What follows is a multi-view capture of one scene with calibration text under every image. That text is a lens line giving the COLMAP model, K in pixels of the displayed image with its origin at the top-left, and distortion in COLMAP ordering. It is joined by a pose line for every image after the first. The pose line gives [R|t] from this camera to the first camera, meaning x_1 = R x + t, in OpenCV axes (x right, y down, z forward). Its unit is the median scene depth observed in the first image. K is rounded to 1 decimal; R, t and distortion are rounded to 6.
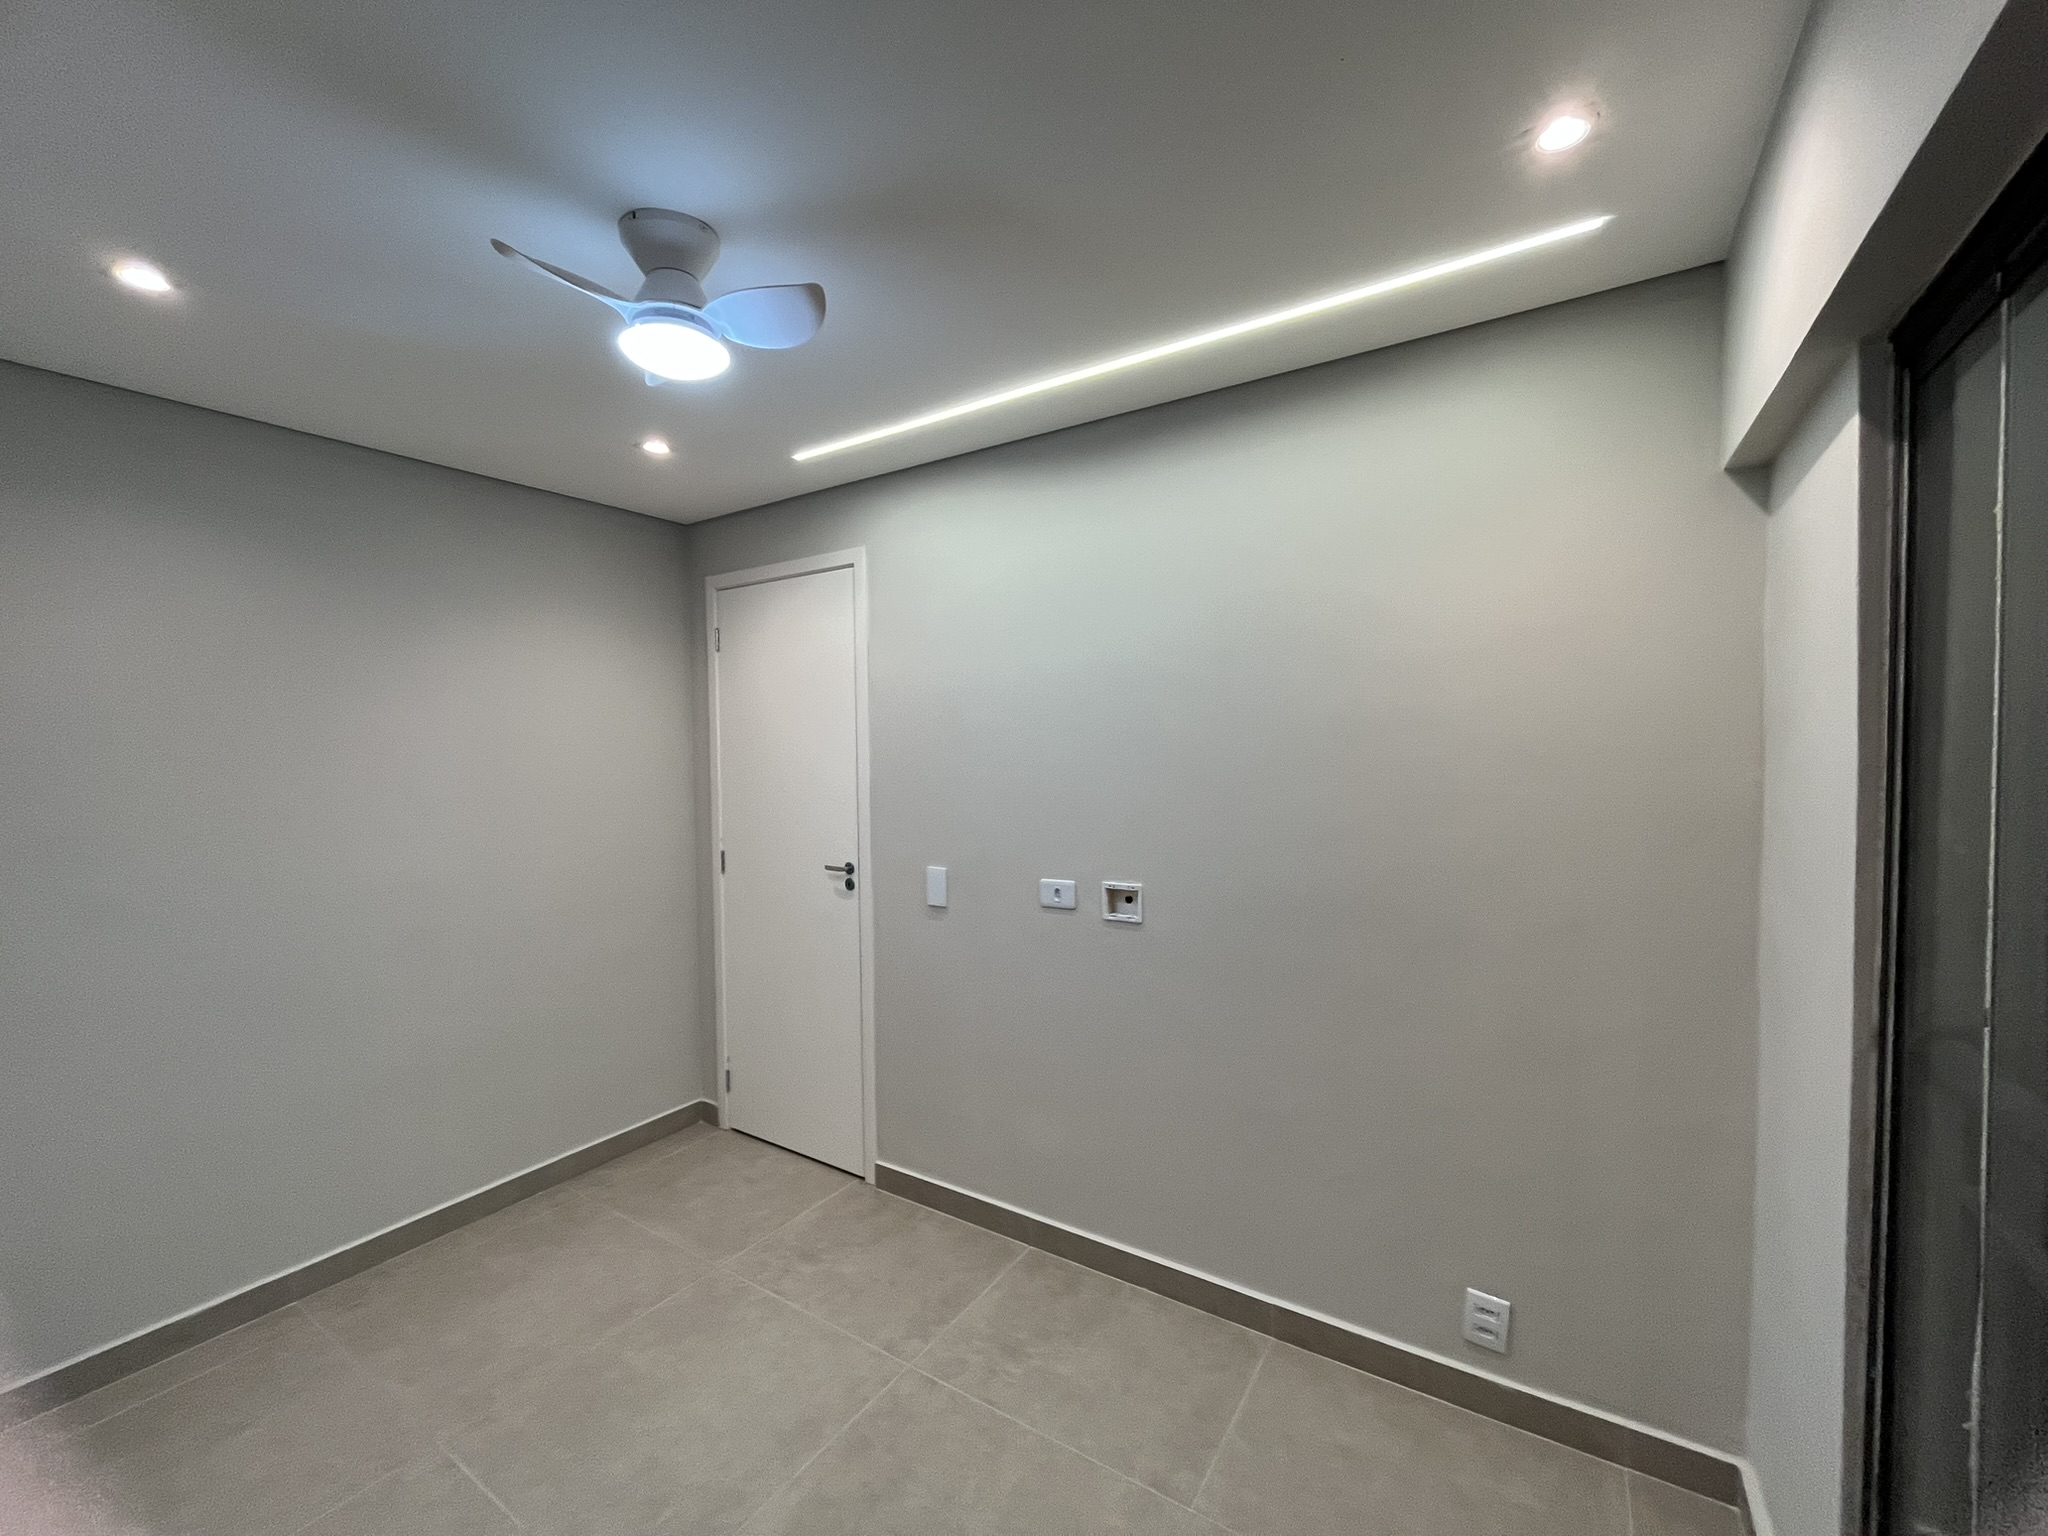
lens RADIAL K [[829.4, 0, 1013.9], [0, 829.4, 766.9], [0, 0, 1]] dist [0.002351, -0.000874]
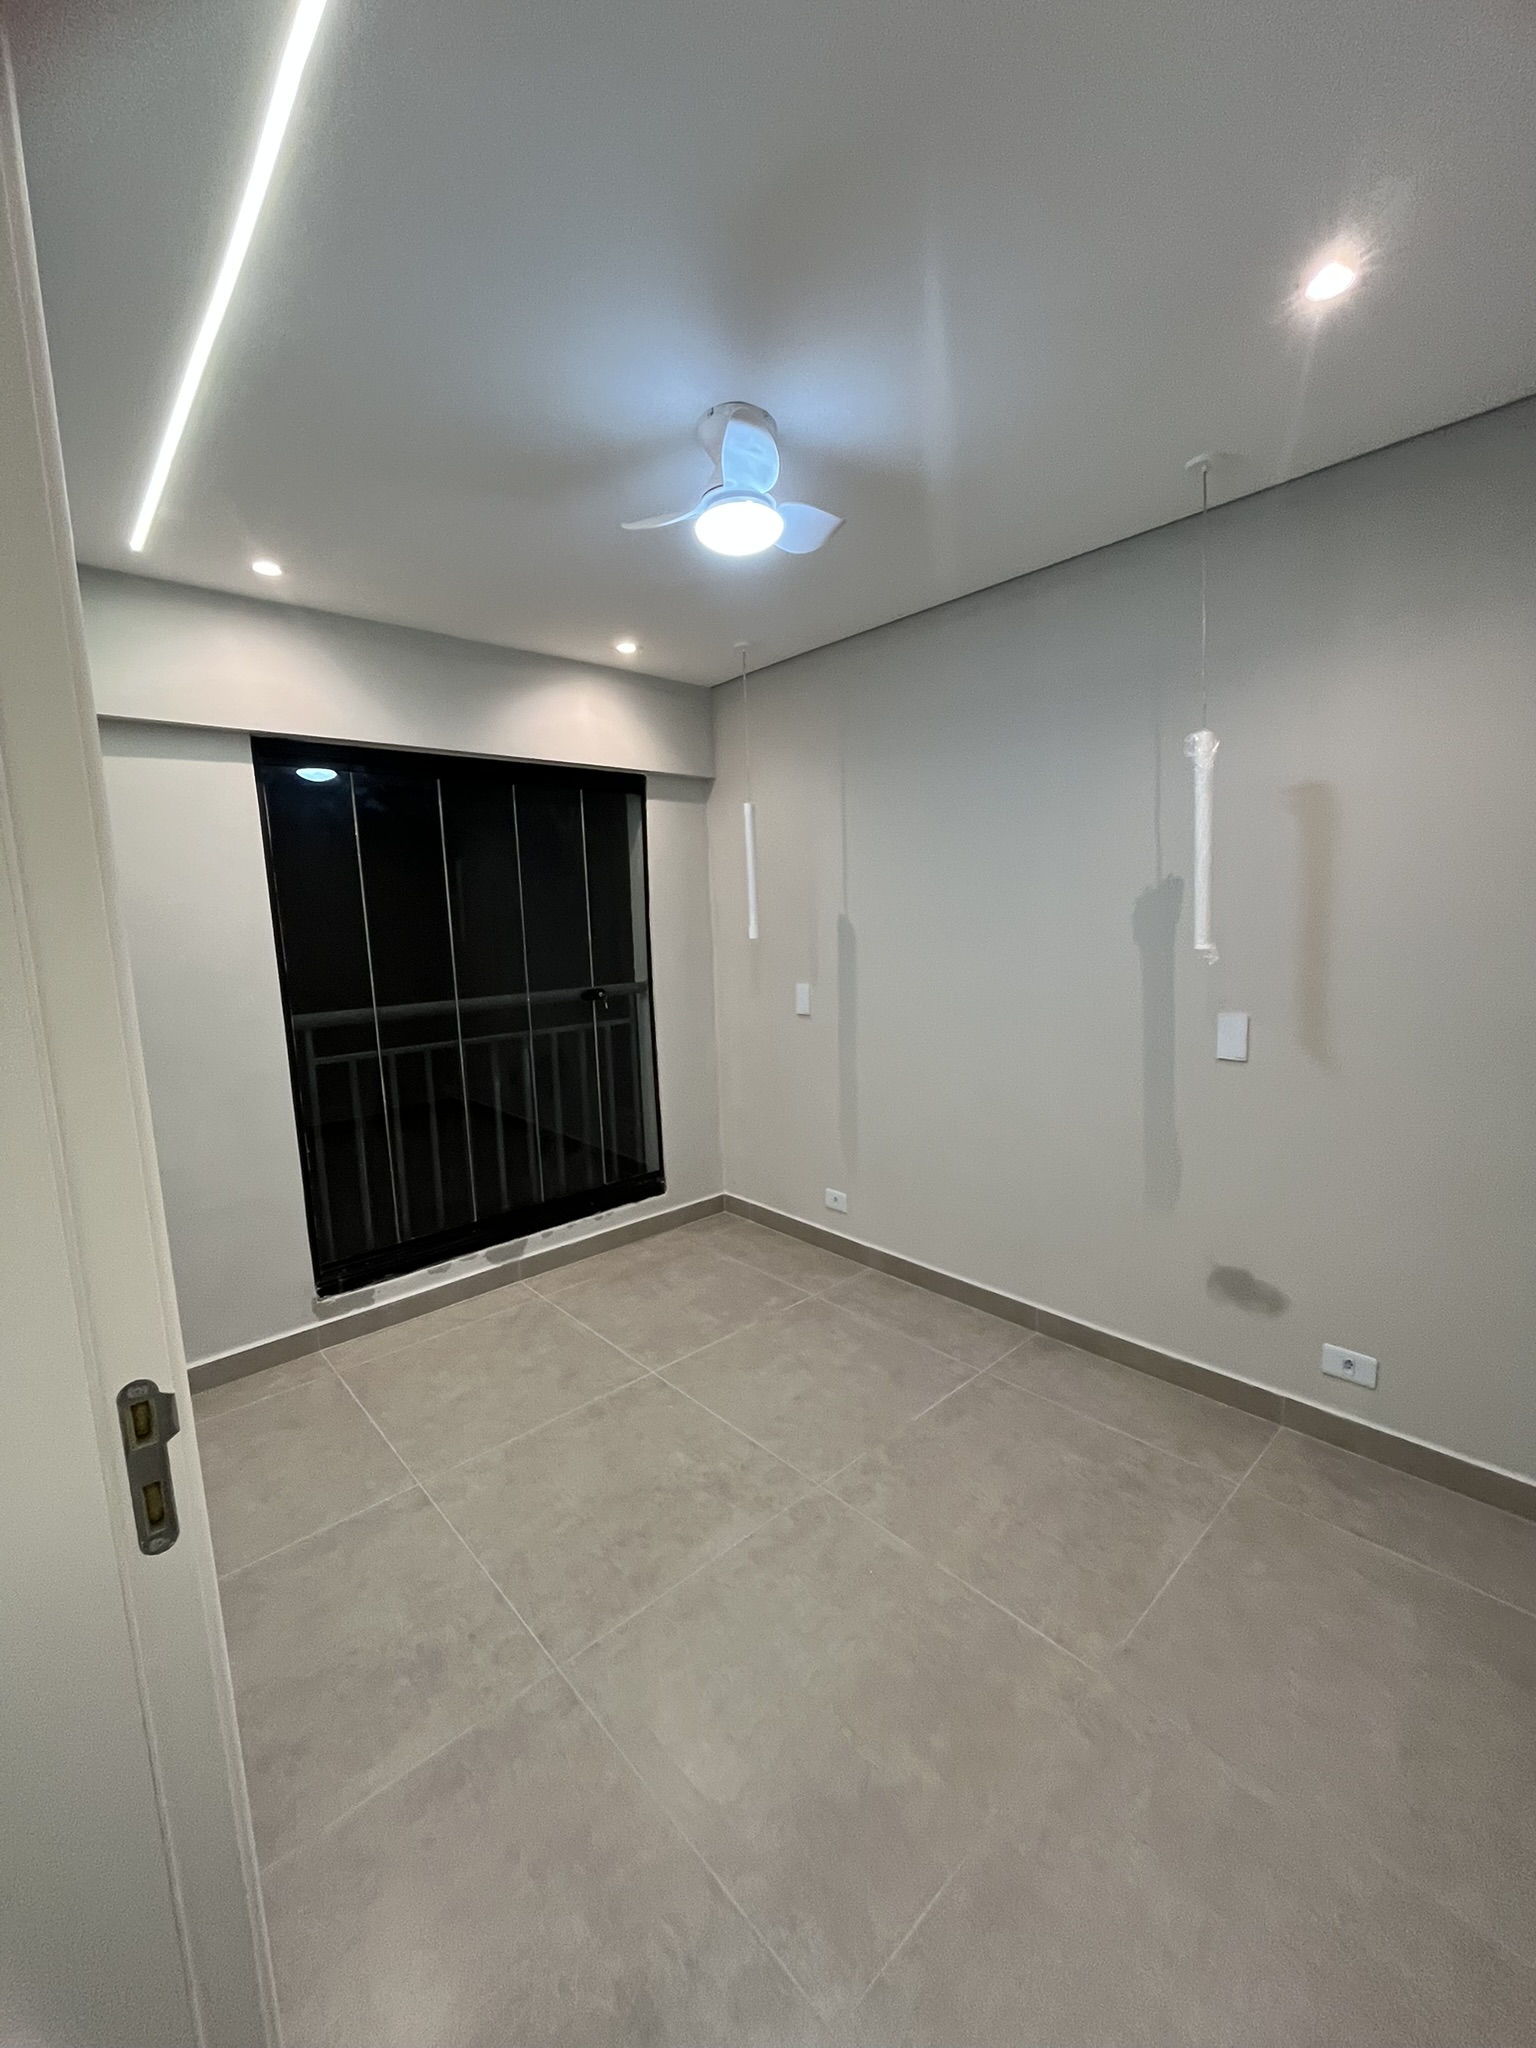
lens RADIAL K [[829.4, 0, 766.0], [0, 829.4, 1018.2], [0, 0, 1]] dist [0.002351, -0.000874]
pose [[-0.969648, 0.012436, 0.244187, -0.482130], [0.054462, 0.984600, 0.166120, -0.008094], [-0.238361, 0.174377, -0.955393, 1.489065]]
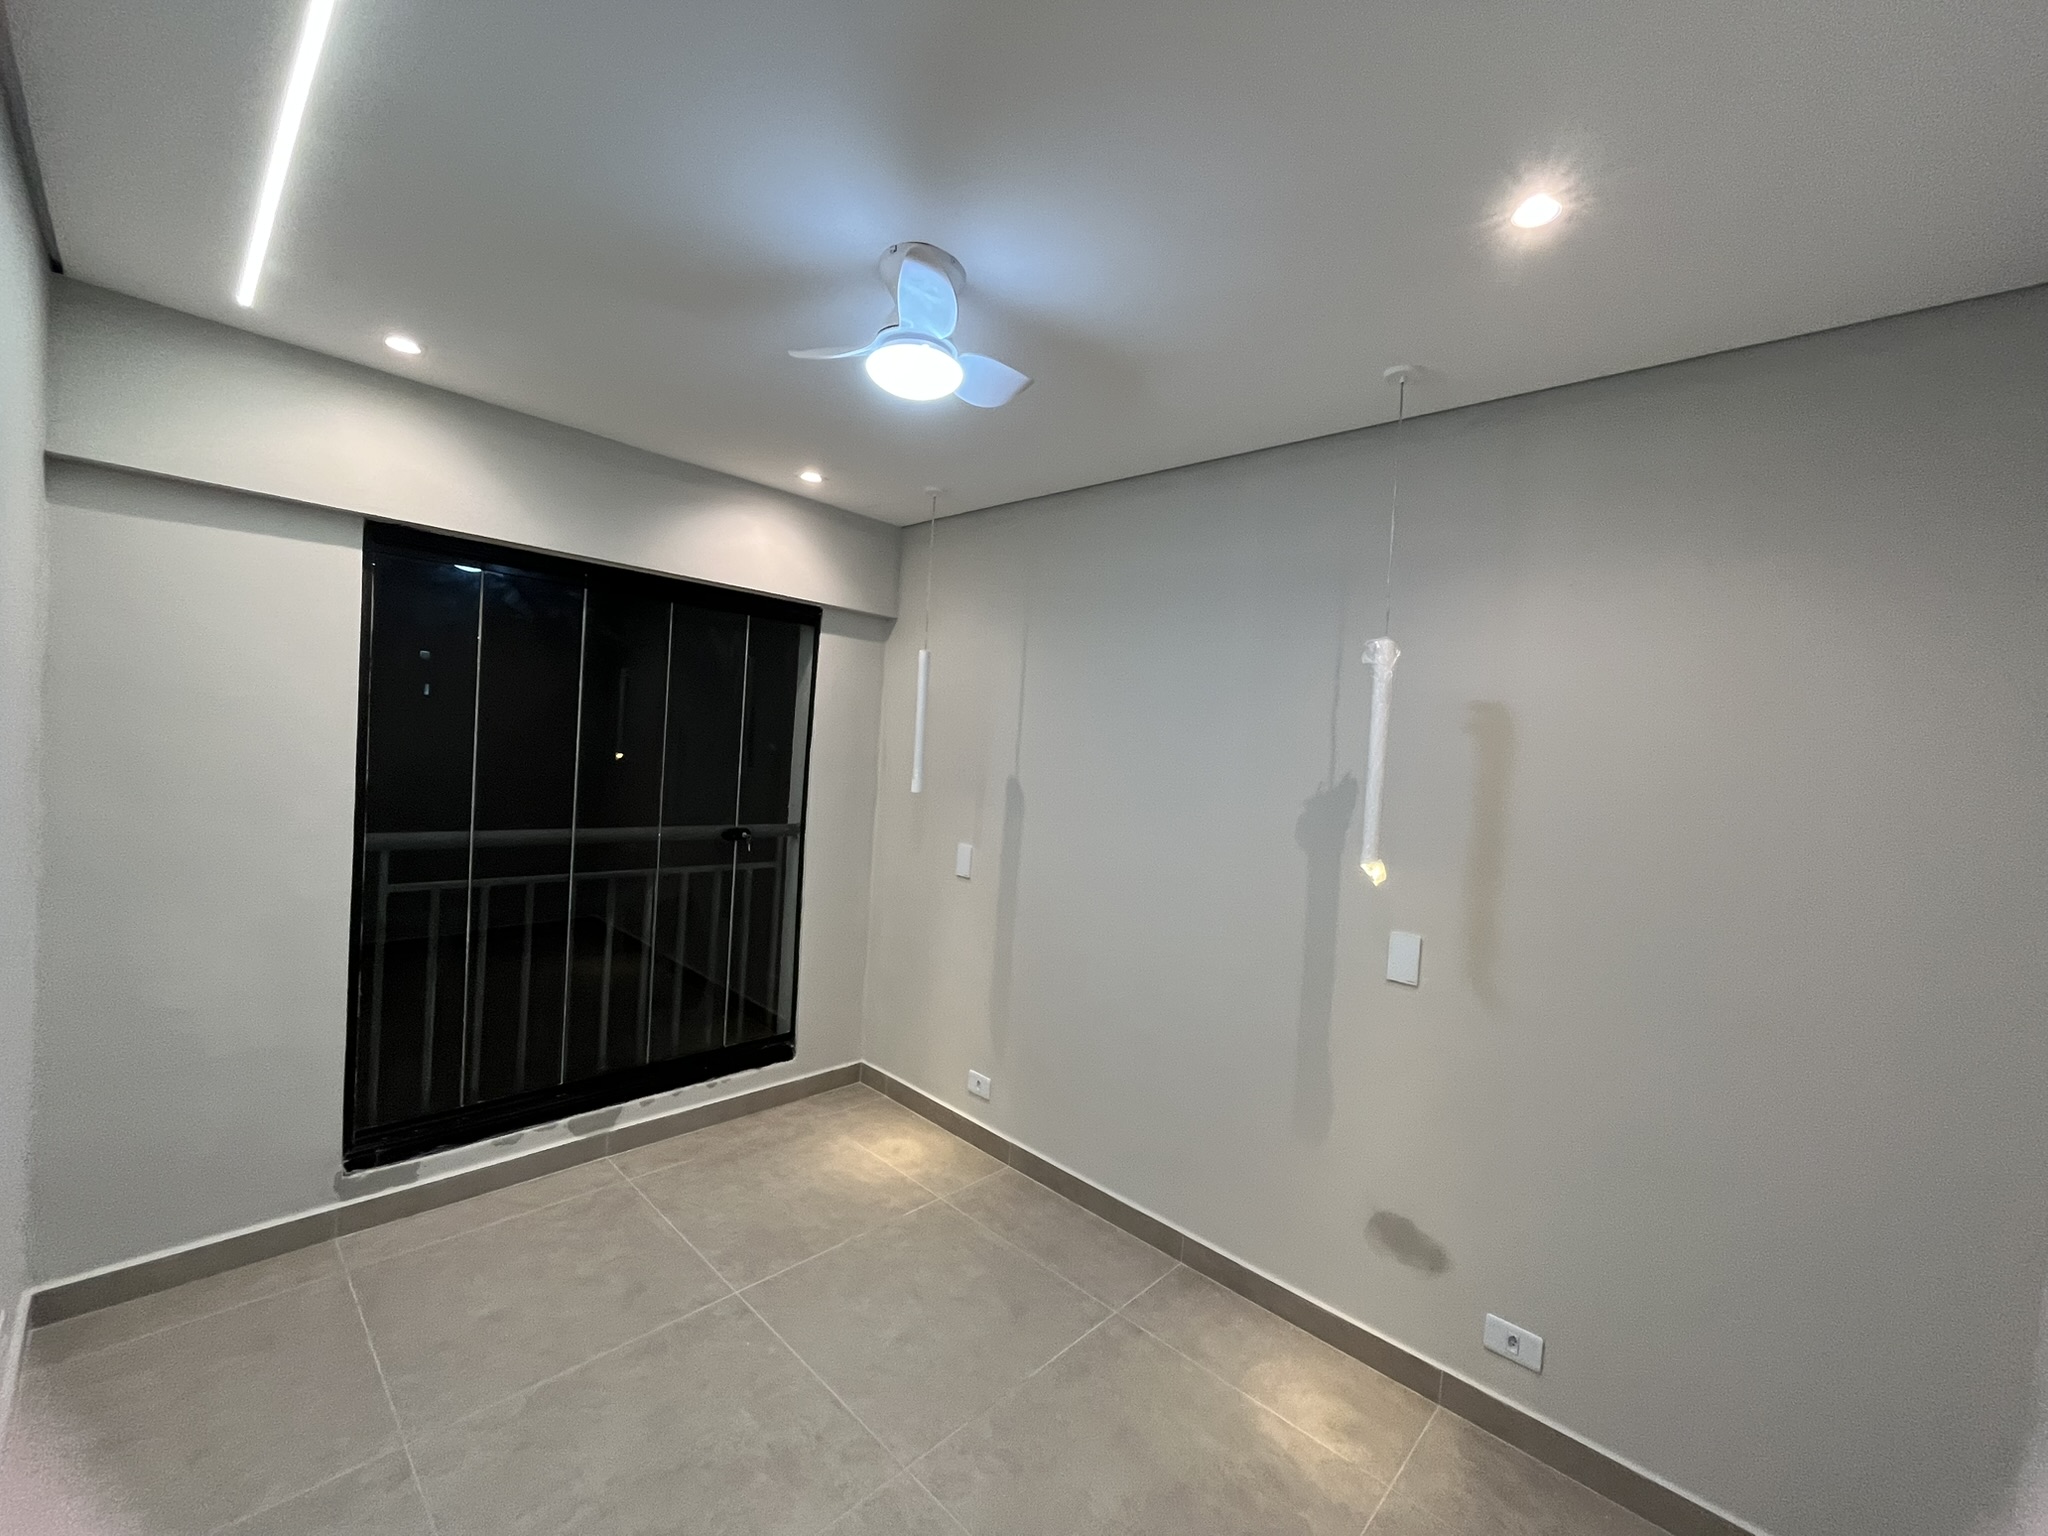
lens RADIAL K [[829.4, 0, 1024.4], [0, 829.4, 765.6], [0, 0, 1]] dist [0.002351, -0.000874]
pose [[-0.984266, -0.059887, 0.166236, -0.503729], [-0.049808, 0.996696, 0.064158, -0.041844], [-0.169529, 0.054869, -0.983997, 1.387100]]
